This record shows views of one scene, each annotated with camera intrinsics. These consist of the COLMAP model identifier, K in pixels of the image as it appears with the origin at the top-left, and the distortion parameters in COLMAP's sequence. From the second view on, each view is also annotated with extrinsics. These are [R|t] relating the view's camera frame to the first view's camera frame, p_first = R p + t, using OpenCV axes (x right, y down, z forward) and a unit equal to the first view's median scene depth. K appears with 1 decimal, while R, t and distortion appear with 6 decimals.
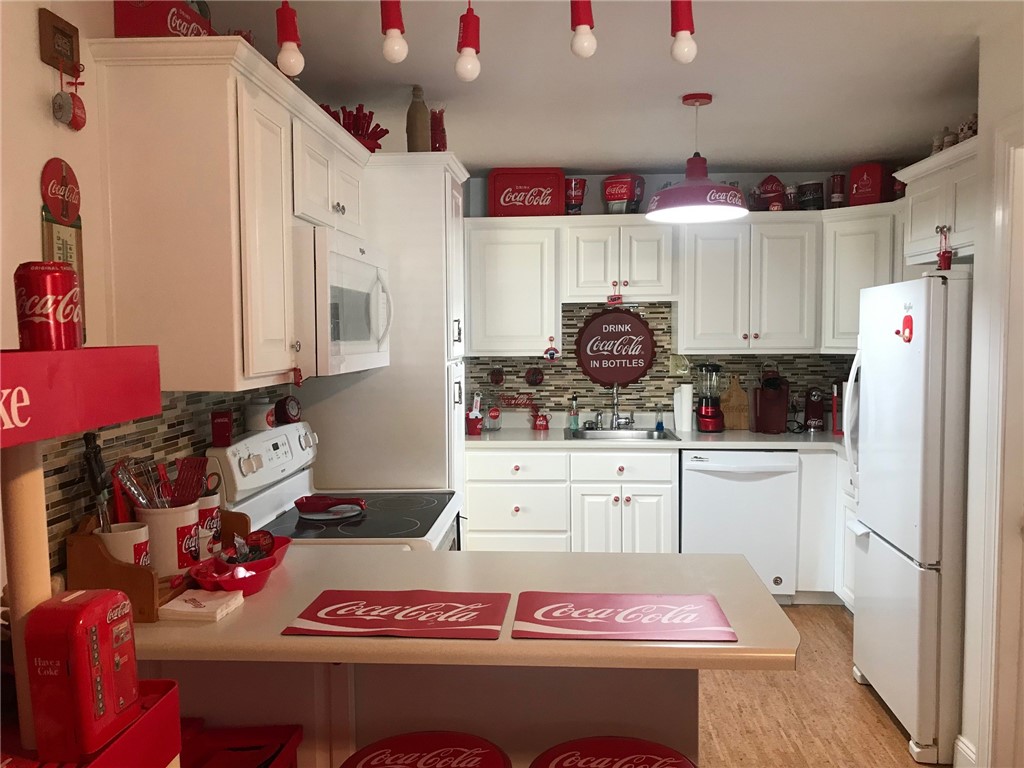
lens RADIAL K [[830.9, 0, 512.0], [0, 830.9, 384.0], [0, 0, 1]] dist [0.063996, -0.000736]
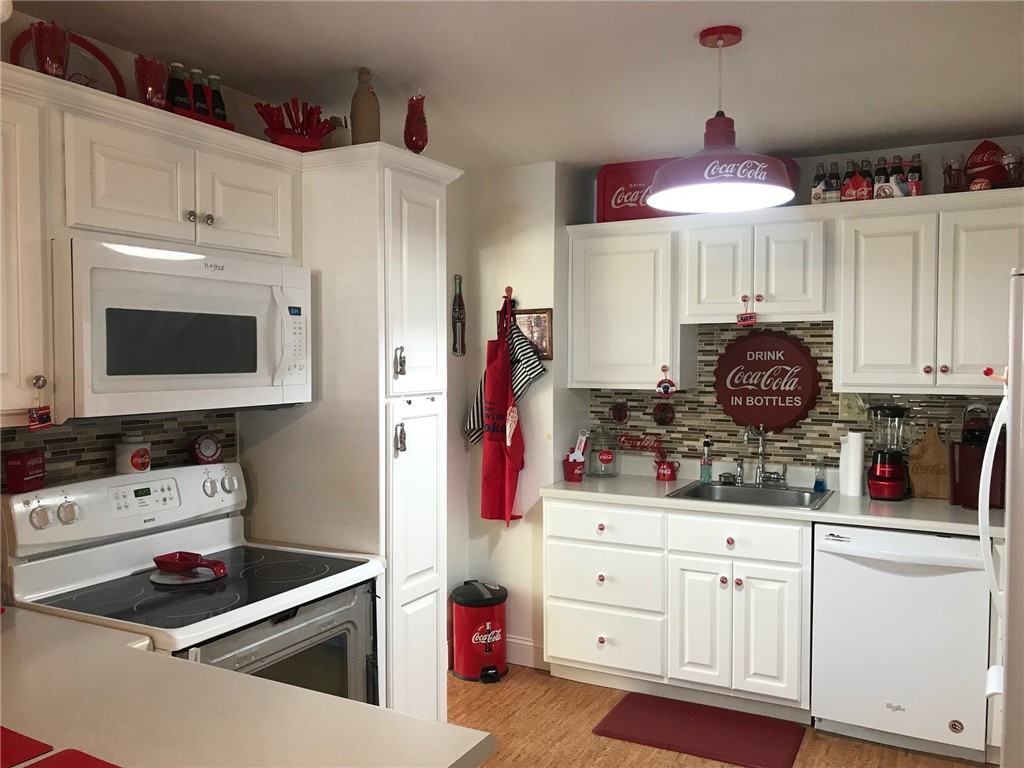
lens RADIAL K [[836.9, 0, 508.9], [0, 836.9, 381.2], [0, 0, 1]] dist [0.058960, -0.075241]
pose [[0.911827, 0.019124, -0.410129, 0.230382], [-0.031077, 0.999264, -0.022497, -0.018215], [0.409397, 0.033259, 0.911750, 0.187012]]
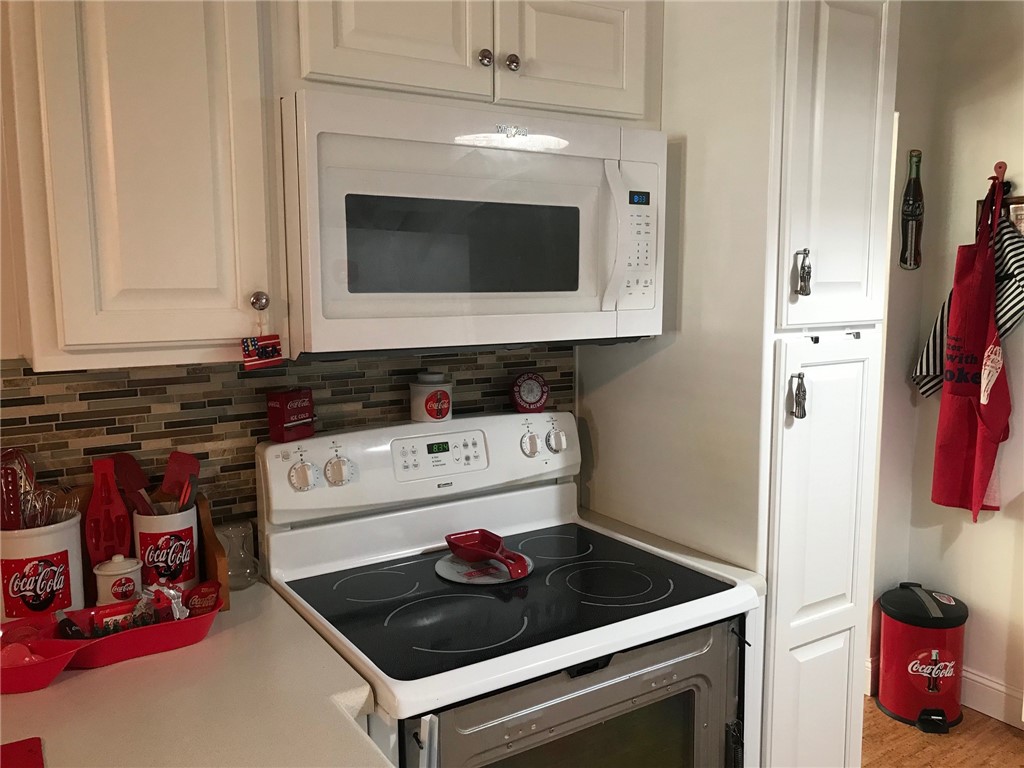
lens RADIAL K [[836.9, 0, 508.9], [0, 836.9, 381.2], [0, 0, 1]] dist [0.058960, -0.075241]
pose [[0.603161, 0.102687, -0.790982, 0.148650], [-0.050238, 0.994600, 0.090812, -0.022687], [0.796036, -0.015037, 0.605062, 0.344978]]
